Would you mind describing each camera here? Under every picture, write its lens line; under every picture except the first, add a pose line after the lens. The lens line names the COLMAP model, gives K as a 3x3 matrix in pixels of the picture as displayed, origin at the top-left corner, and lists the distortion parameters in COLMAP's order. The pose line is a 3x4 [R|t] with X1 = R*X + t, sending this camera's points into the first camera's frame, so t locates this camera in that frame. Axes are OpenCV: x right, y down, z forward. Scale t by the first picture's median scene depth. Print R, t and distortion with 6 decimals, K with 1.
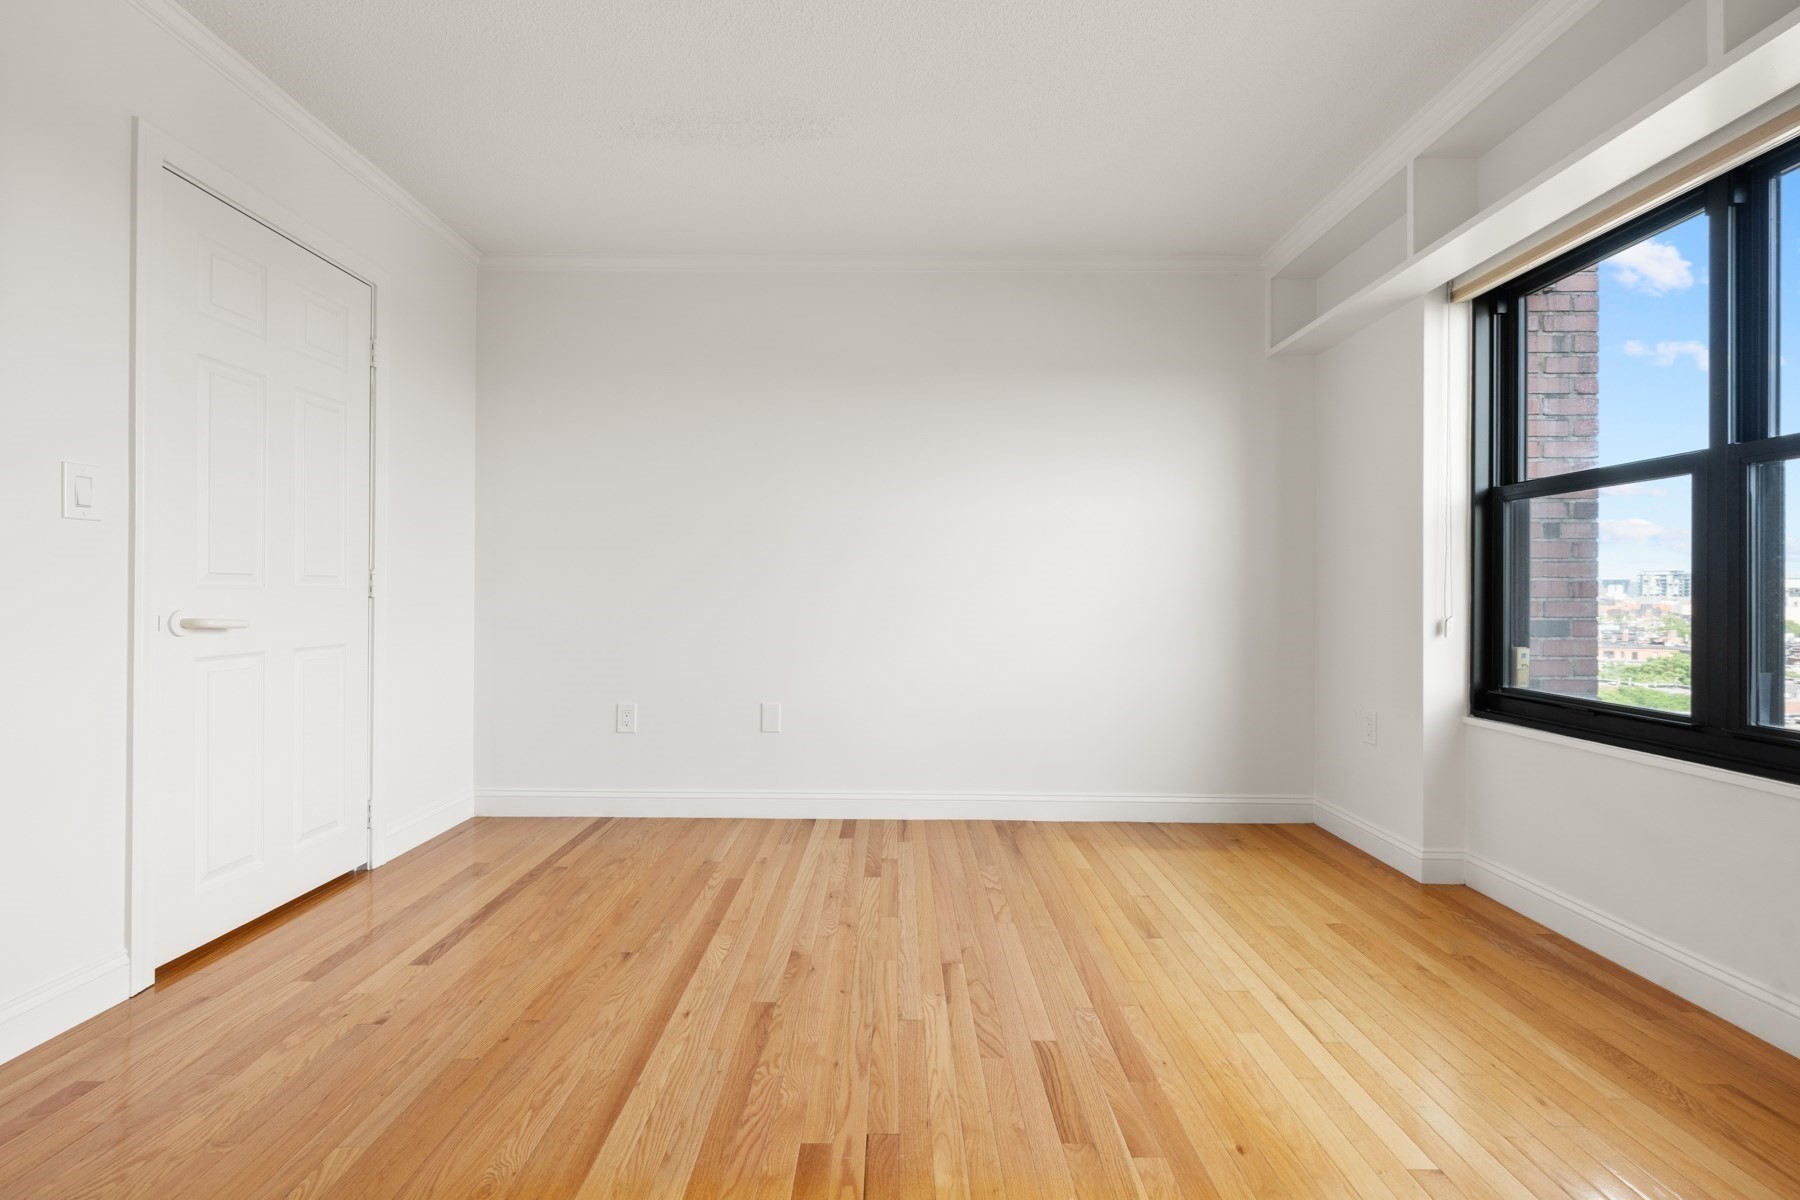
lens RADIAL K [[758.5, 0, 903.1], [0, 758.5, 590.6], [0, 0, 1]] dist [-0.004074, 0.000947]
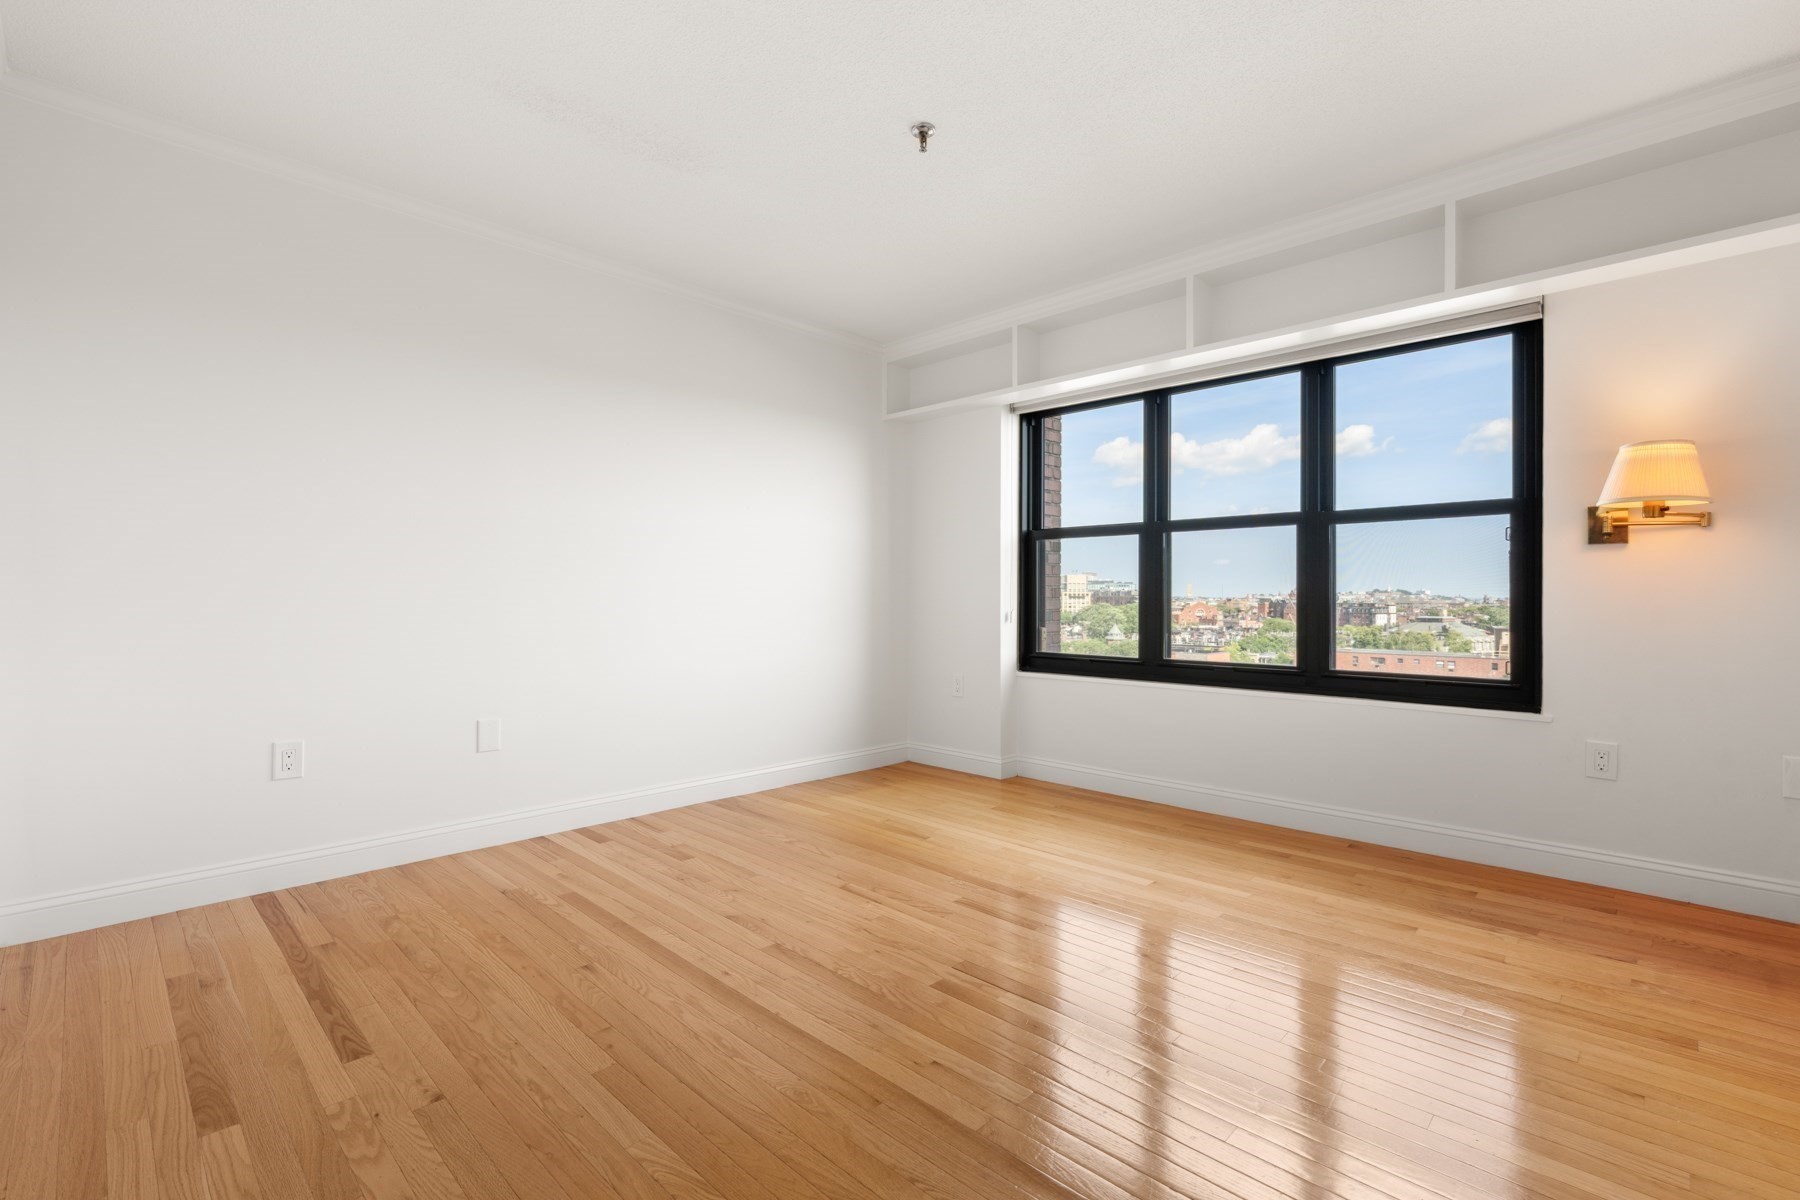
lens RADIAL K [[803.0, 0, 861.7], [0, 803.0, 600.5], [0, 0, 1]] dist [-0.004819, -0.000592]
pose [[0.712744, -0.006887, 0.701390, -0.708613], [0.000657, 0.999958, 0.009151, -0.001750], [-0.701424, -0.006062, 0.712719, 0.013797]]
